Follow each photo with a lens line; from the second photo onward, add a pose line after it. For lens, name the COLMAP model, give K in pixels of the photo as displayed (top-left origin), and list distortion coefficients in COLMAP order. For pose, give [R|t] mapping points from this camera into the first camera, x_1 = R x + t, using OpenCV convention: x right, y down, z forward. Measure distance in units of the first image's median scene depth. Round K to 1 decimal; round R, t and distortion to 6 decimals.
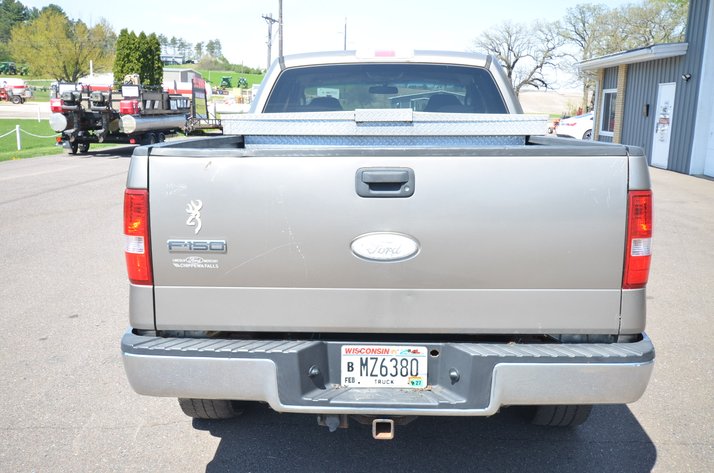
lens RADIAL K [[648.1, 0, 357.0], [0, 648.1, 236.5], [0, 0, 1]] dist [0.003872, 0.001797]
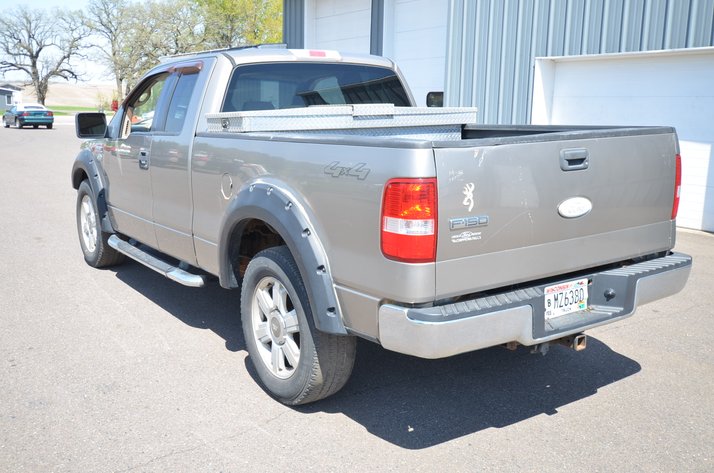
lens RADIAL K [[648.1, 0, 357.0], [0, 648.1, 236.5], [0, 0, 1]] dist [0.003872, 0.001797]
pose [[0.827922, -0.122630, 0.547273, -1.029944], [0.116902, 0.992103, 0.045454, -0.036079], [-0.548525, 0.026344, 0.835719, 0.119786]]
